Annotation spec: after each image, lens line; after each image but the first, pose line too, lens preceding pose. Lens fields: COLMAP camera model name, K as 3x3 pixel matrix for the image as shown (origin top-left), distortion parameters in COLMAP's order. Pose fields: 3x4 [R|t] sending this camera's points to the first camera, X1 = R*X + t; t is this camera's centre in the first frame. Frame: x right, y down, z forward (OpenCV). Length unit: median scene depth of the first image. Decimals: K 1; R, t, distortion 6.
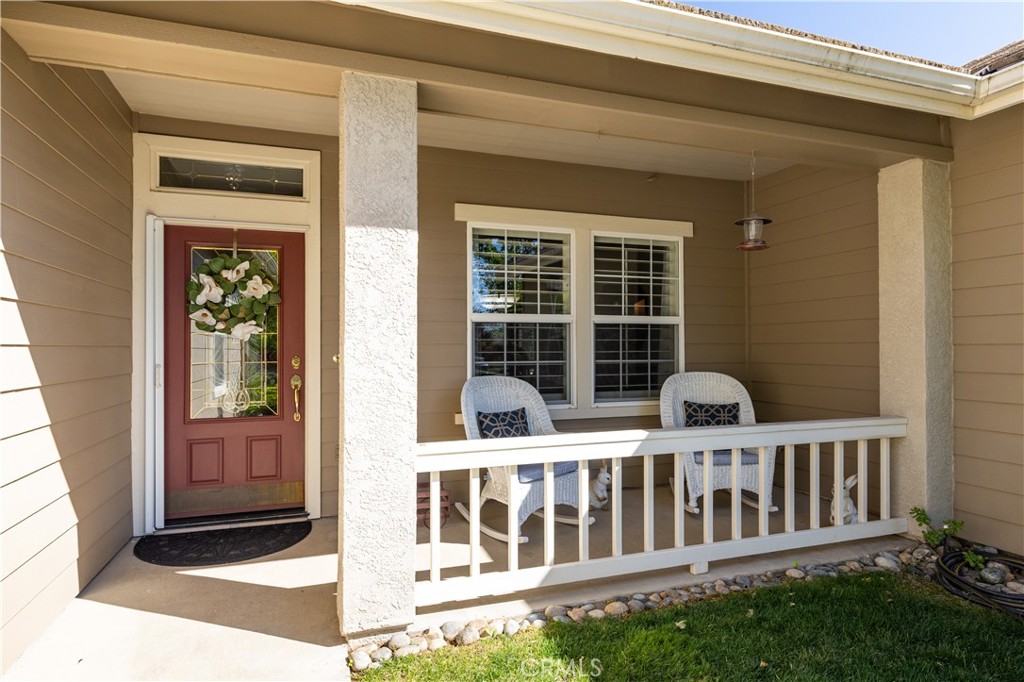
lens RADIAL K [[555.8, 0, 509.2], [0, 555.8, 341.4], [0, 0, 1]] dist [0.000025, 0.000012]
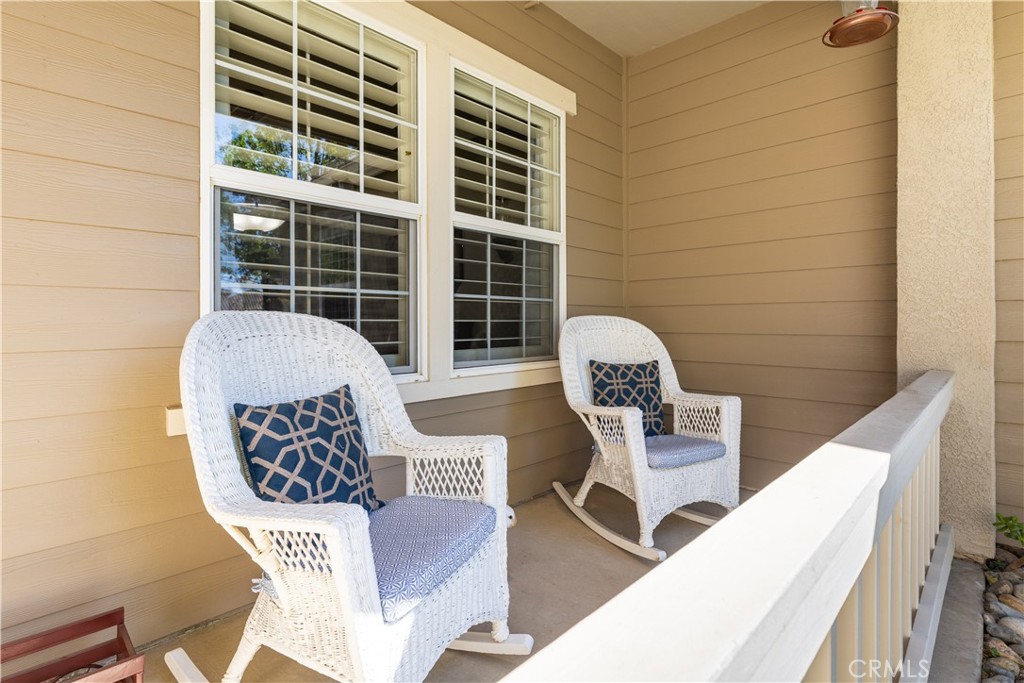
lens RADIAL K [[501.9, 0, 451.5], [0, 501.9, 313.4], [0, 0, 1]] dist [0.007366, 0.000442]
pose [[0.918825, 0.004000, 0.394644, -0.046536], [0.000047, 0.999948, -0.010244, 0.059939], [-0.394665, 0.009431, 0.918777, 0.542779]]
